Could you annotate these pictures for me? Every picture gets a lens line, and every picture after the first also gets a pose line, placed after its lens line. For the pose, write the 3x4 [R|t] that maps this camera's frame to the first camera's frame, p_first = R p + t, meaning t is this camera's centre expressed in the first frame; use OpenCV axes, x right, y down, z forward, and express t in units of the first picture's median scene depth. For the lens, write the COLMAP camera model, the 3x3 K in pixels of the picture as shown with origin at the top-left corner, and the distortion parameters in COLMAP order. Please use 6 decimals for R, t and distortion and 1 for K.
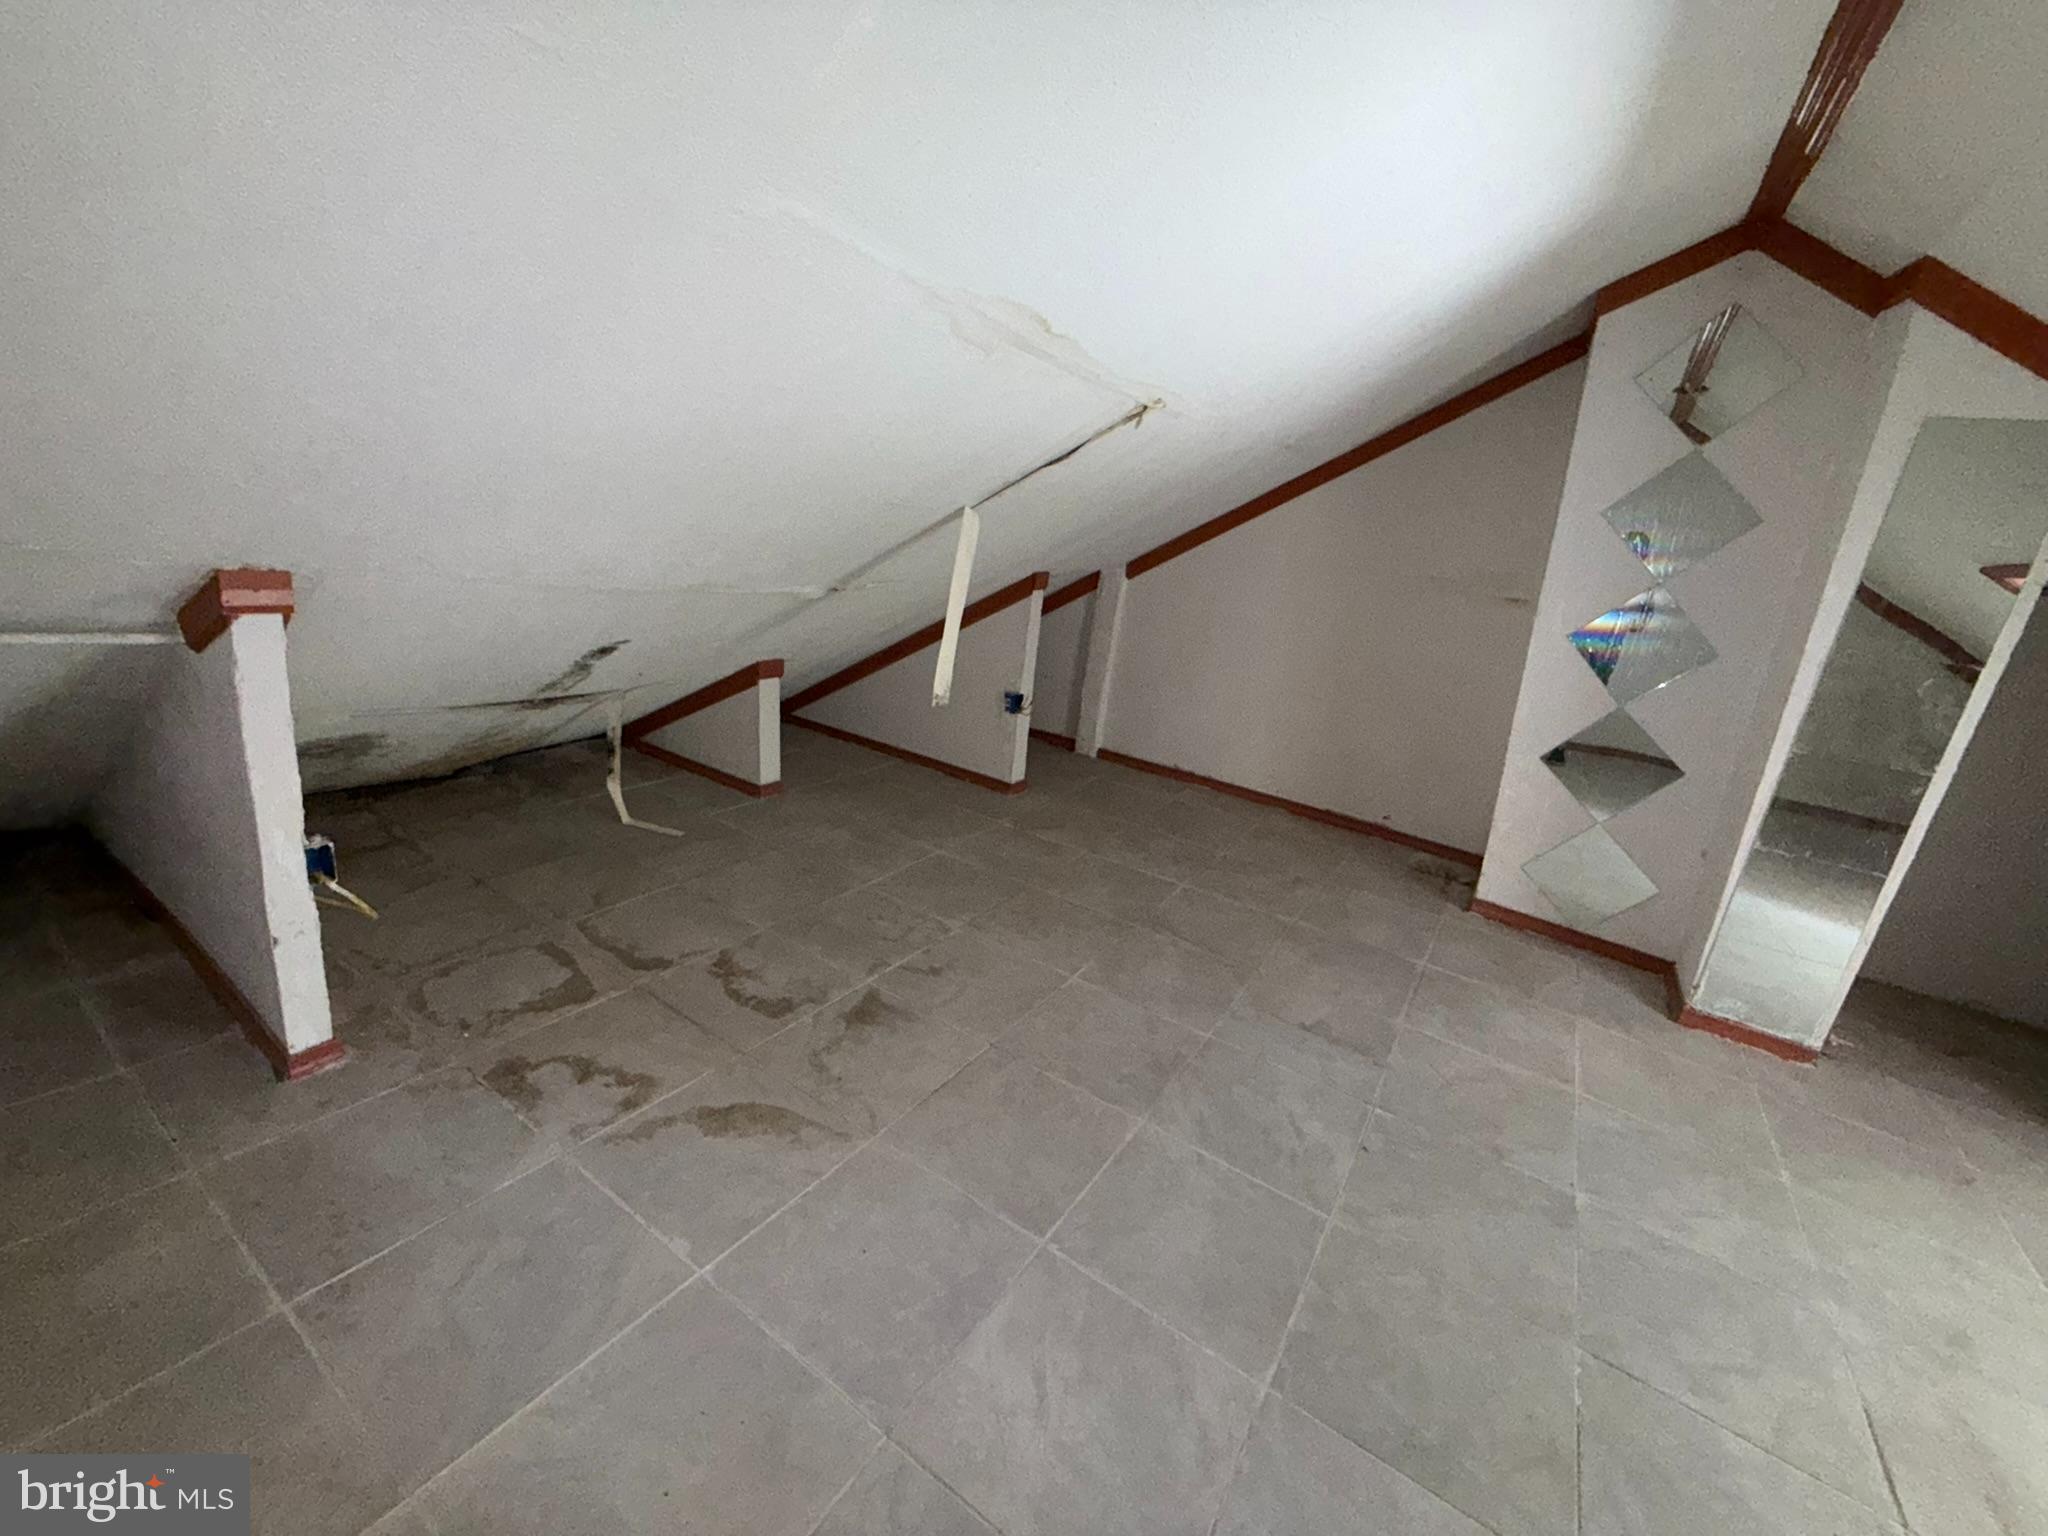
lens RADIAL K [[817.0, 0, 1021.2], [0, 817.0, 747.4], [0, 0, 1]] dist [0.000716, -0.000031]
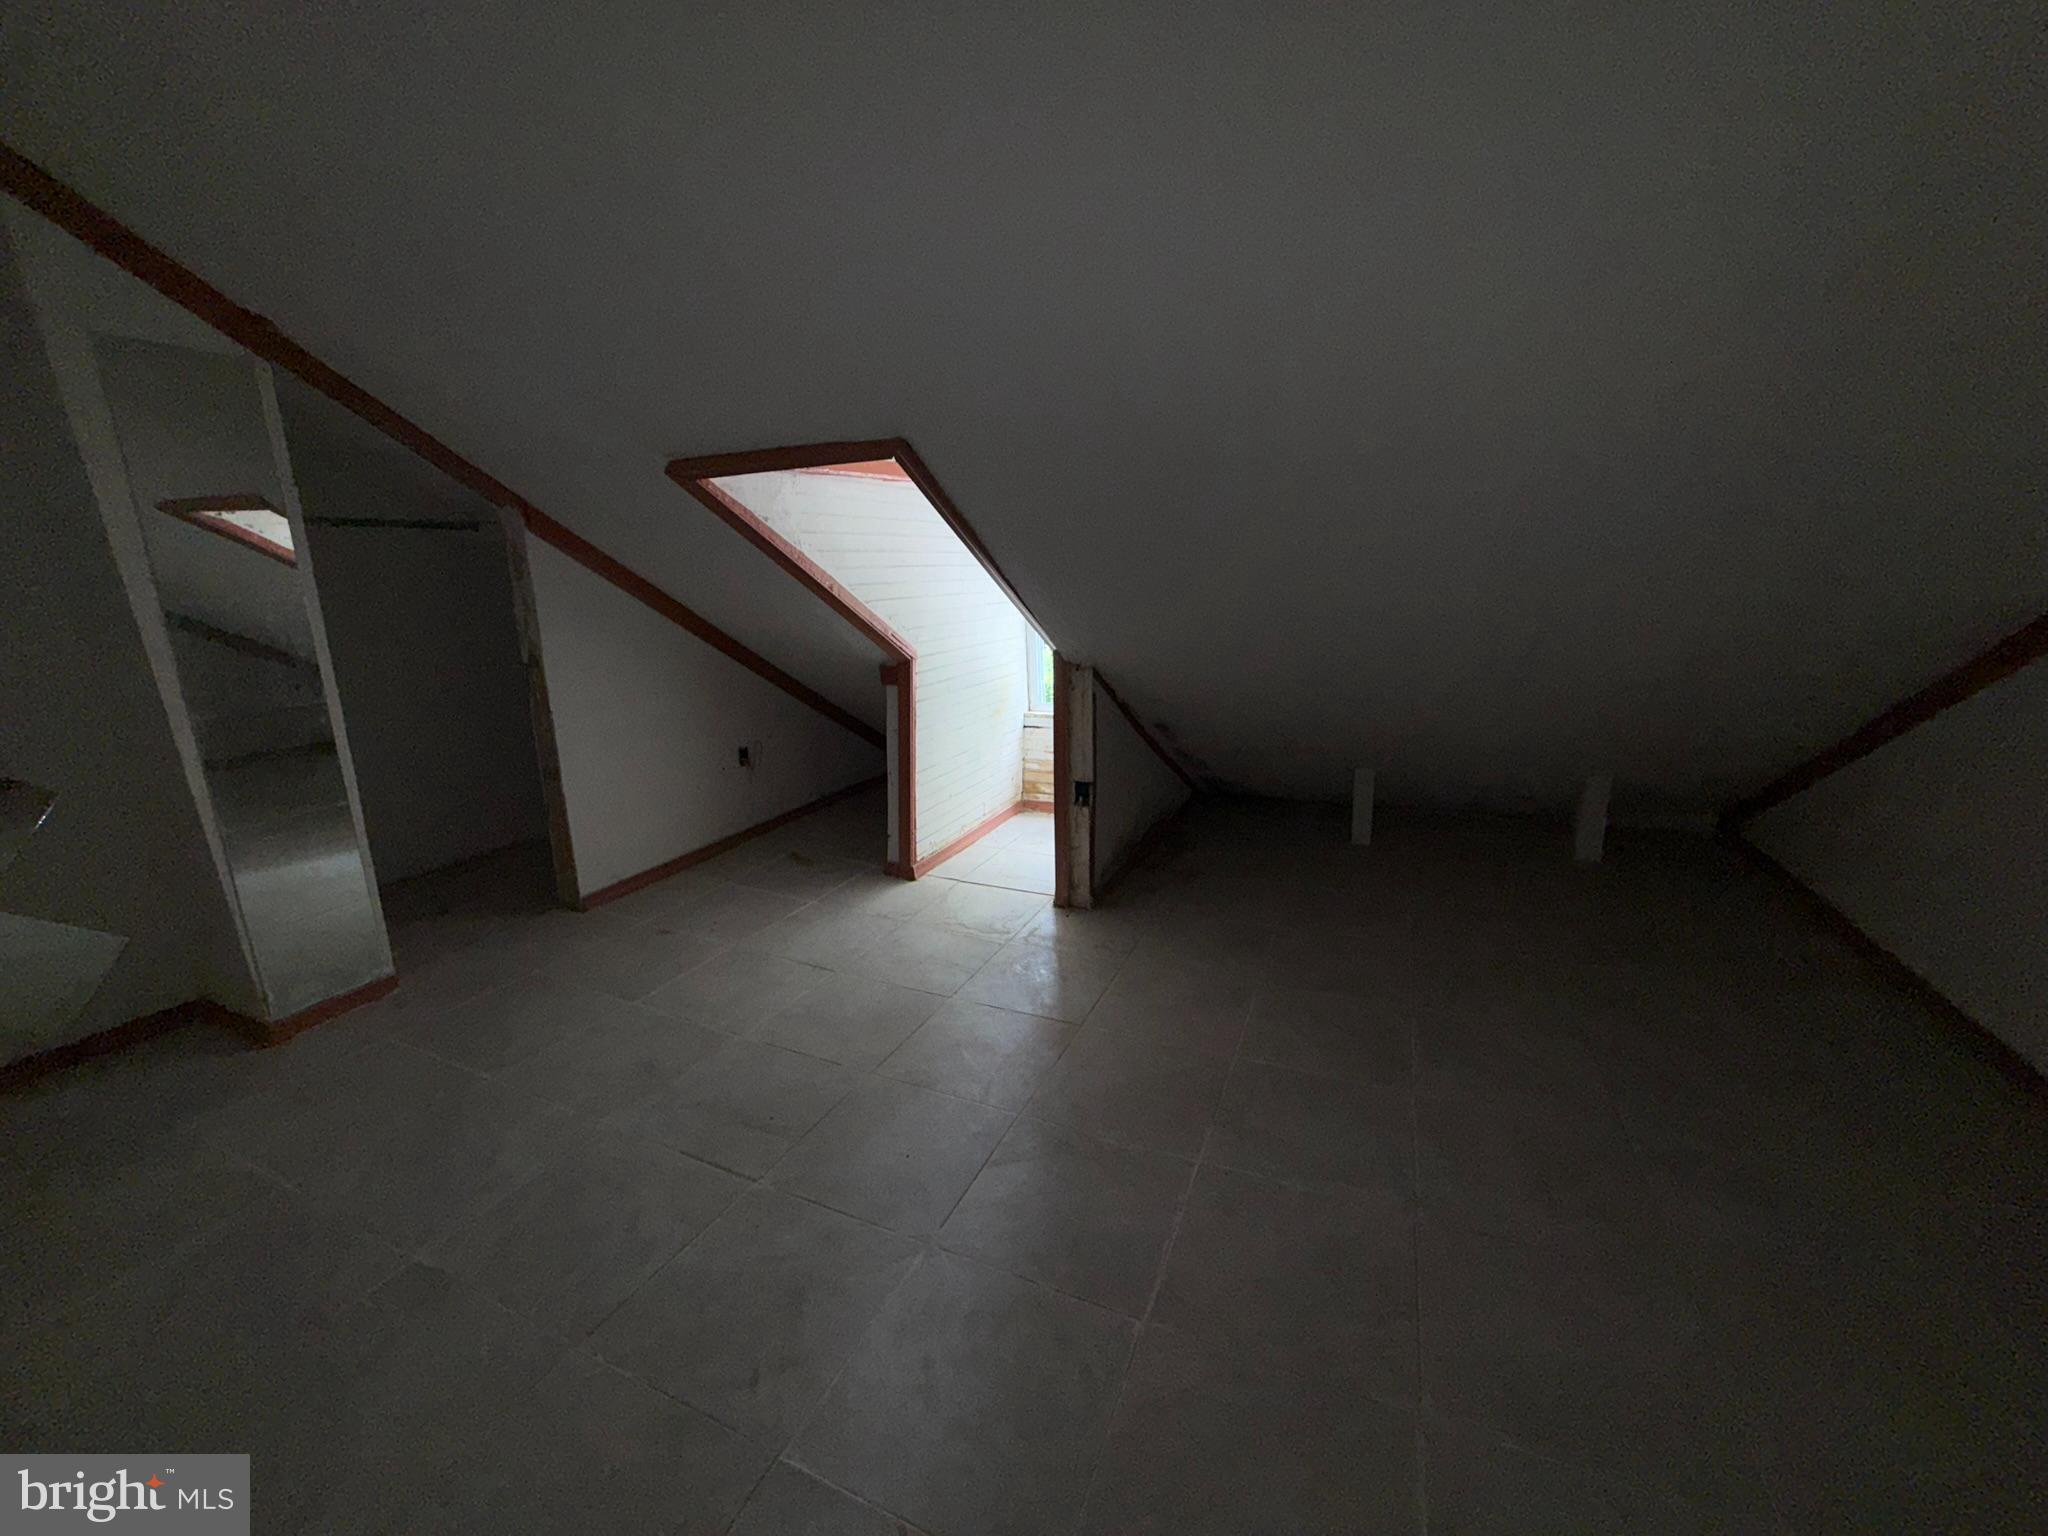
lens RADIAL K [[817.0, 0, 1032.2], [0, 817.0, 751.6], [0, 0, 1]] dist [0.000716, -0.000031]
pose [[-0.159695, -0.334198, 0.928875, -0.033507], [0.262581, 0.892672, 0.366316, -0.058053], [-0.951603, 0.302404, -0.054801, 0.223272]]
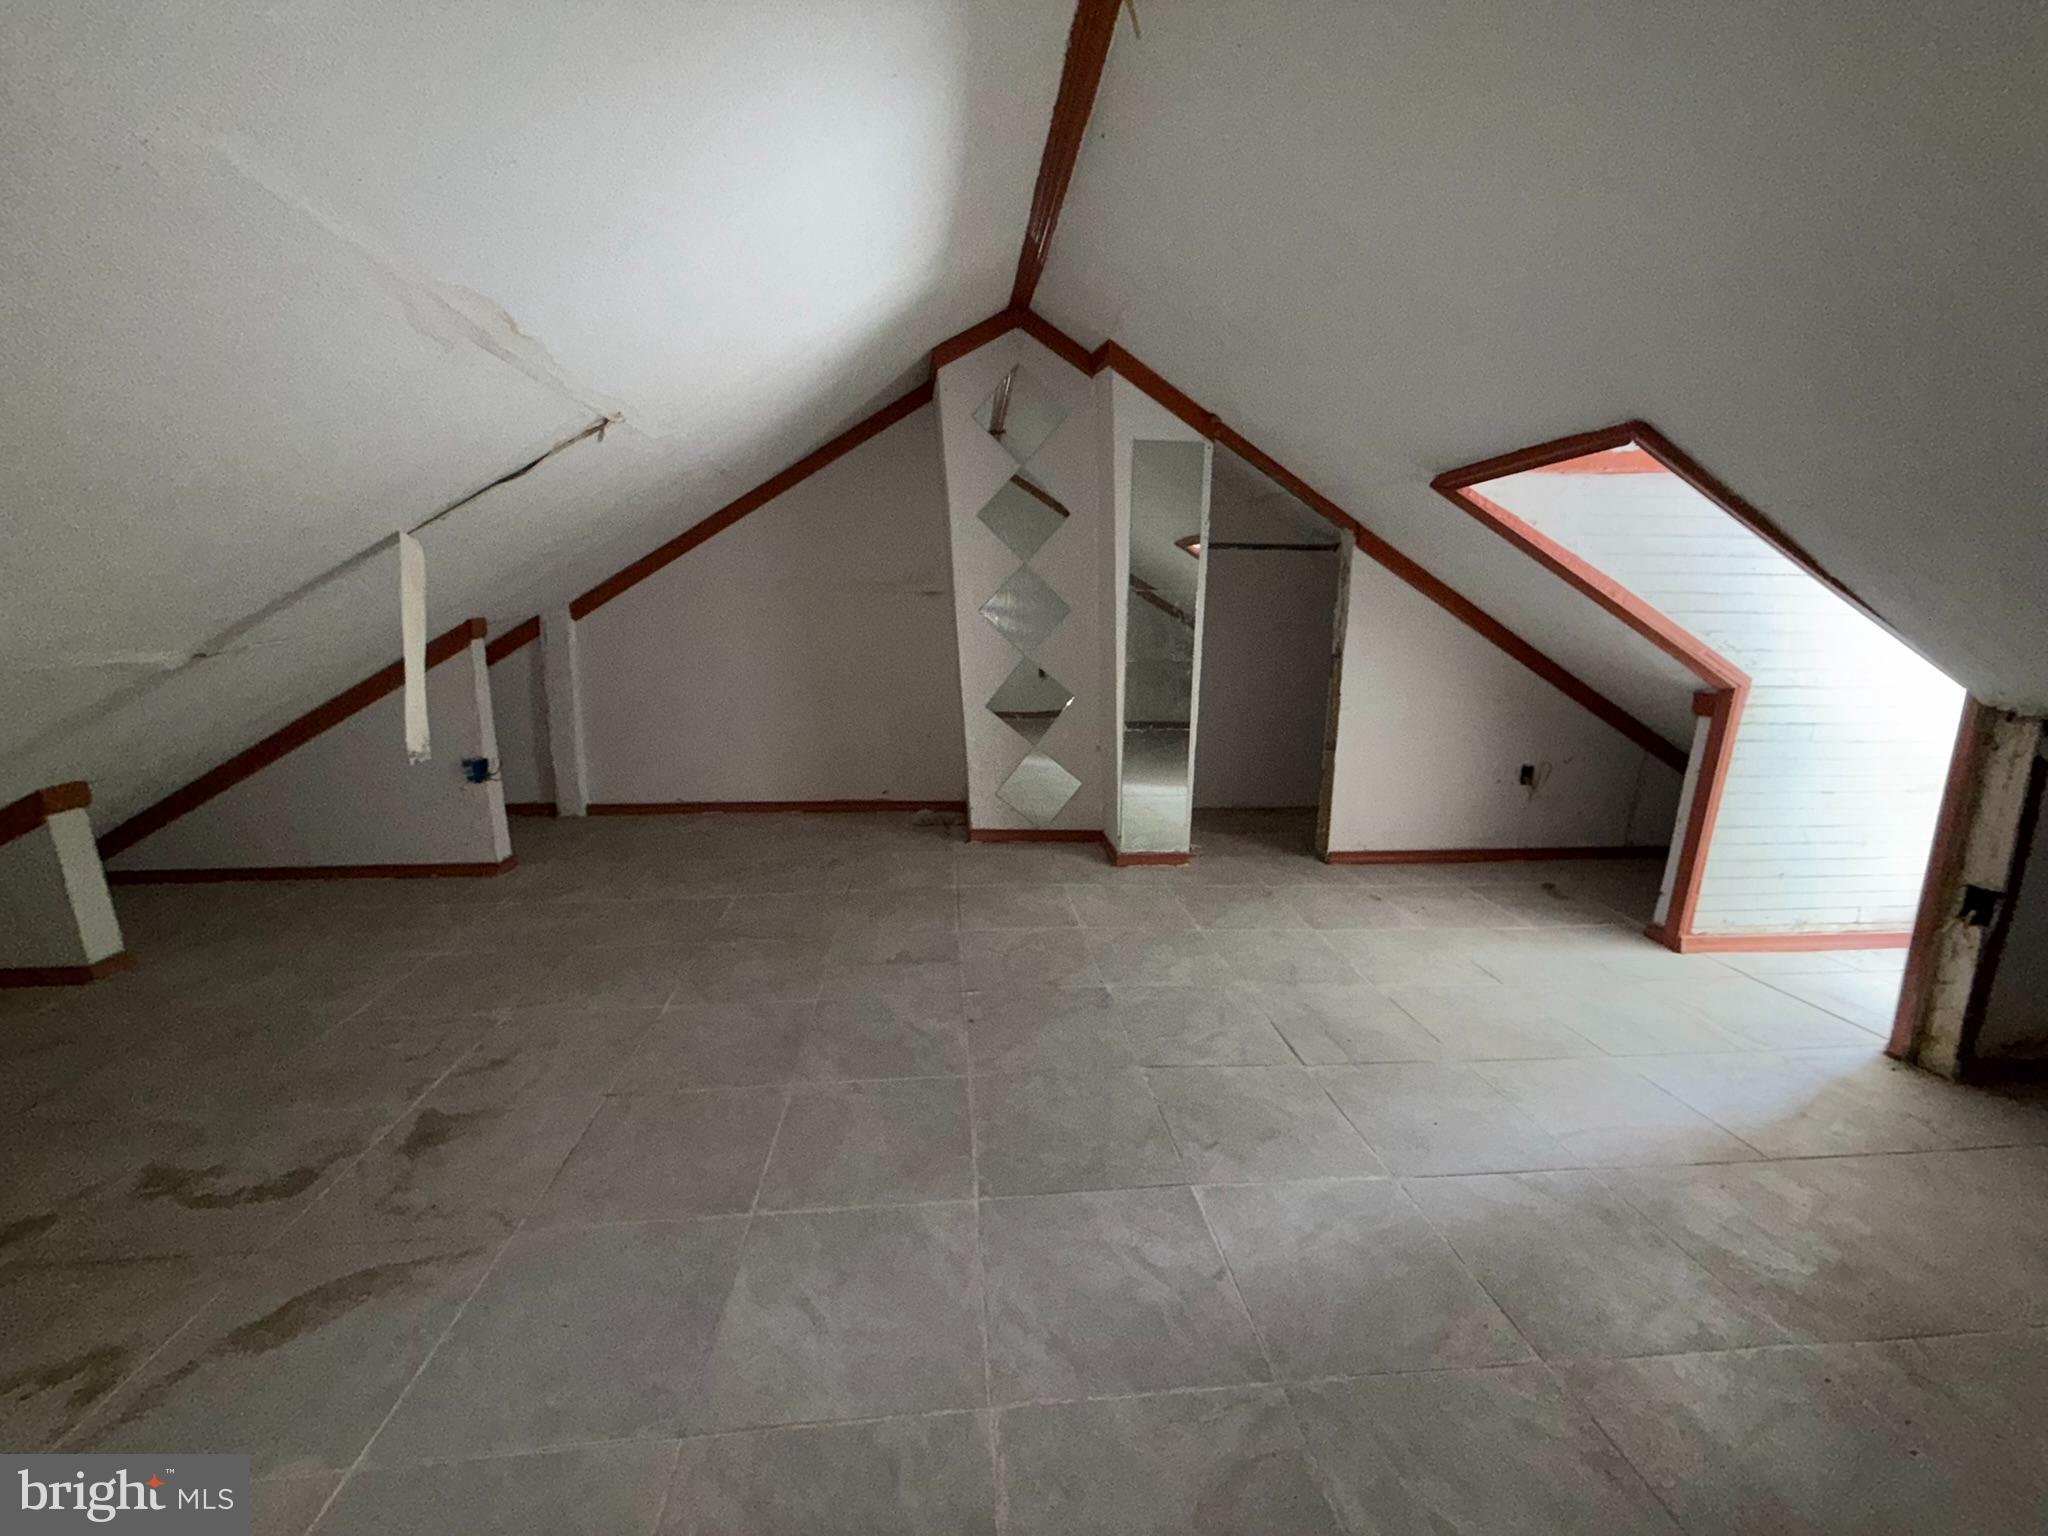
lens RADIAL K [[817.0, 0, 1021.4], [0, 817.0, 740.3], [0, 0, 1]] dist [0.000716, -0.000031]
pose [[0.770574, -0.213792, 0.600423, -0.131783], [0.251326, 0.967652, 0.022002, 0.068221], [-0.585705, 0.133948, 0.799380, -0.053023]]
